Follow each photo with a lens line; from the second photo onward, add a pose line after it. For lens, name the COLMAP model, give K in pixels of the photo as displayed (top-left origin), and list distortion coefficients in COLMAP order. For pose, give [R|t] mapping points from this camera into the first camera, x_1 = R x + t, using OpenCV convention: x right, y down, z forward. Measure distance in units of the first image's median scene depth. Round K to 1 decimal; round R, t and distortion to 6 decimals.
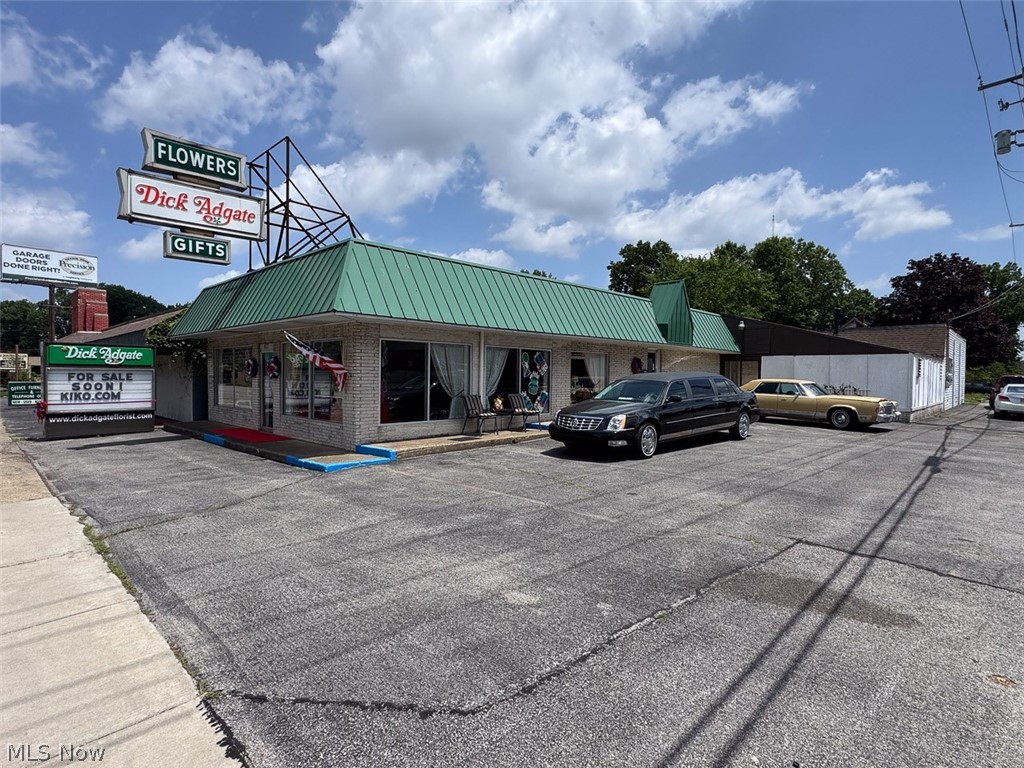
lens RADIAL K [[546.8, 0, 486.1], [0, 546.8, 397.4], [0, 0, 1]] dist [-0.008016, 0.002197]
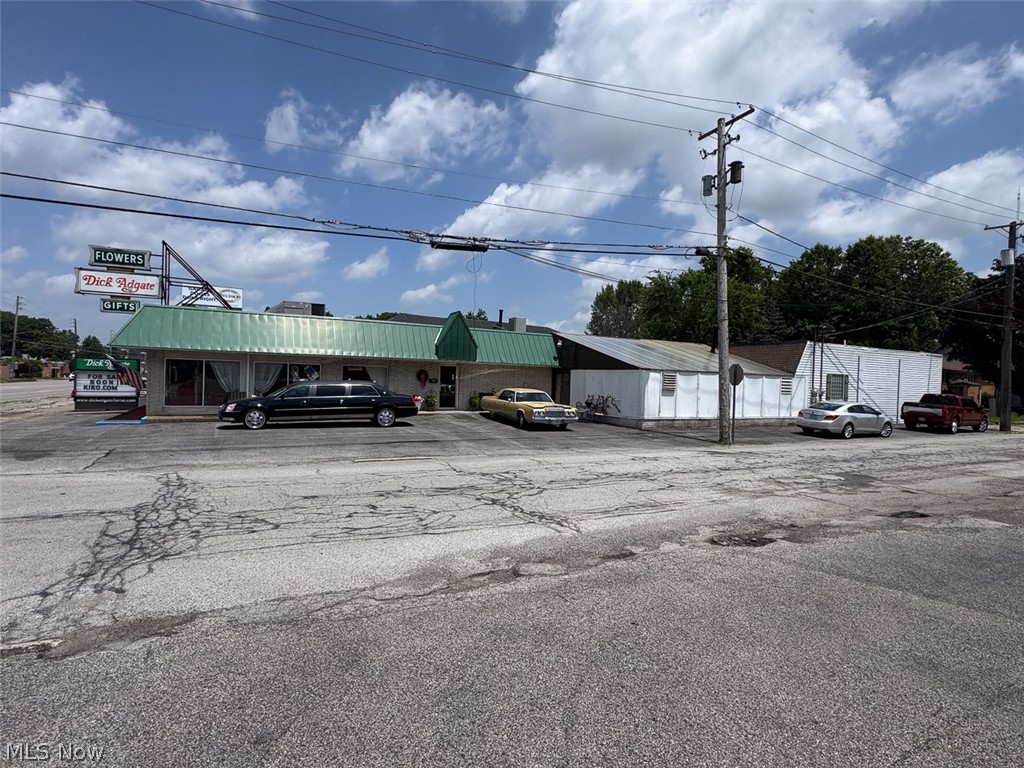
lens RADIAL K [[546.8, 0, 537.6], [0, 546.8, 374.3], [0, 0, 1]] dist [-0.008016, 0.002197]
pose [[0.946318, 0.019509, -0.322649, 0.900473], [-0.033417, 0.998733, -0.037624, -0.020005], [0.321506, 0.046386, 0.945771, -0.156666]]
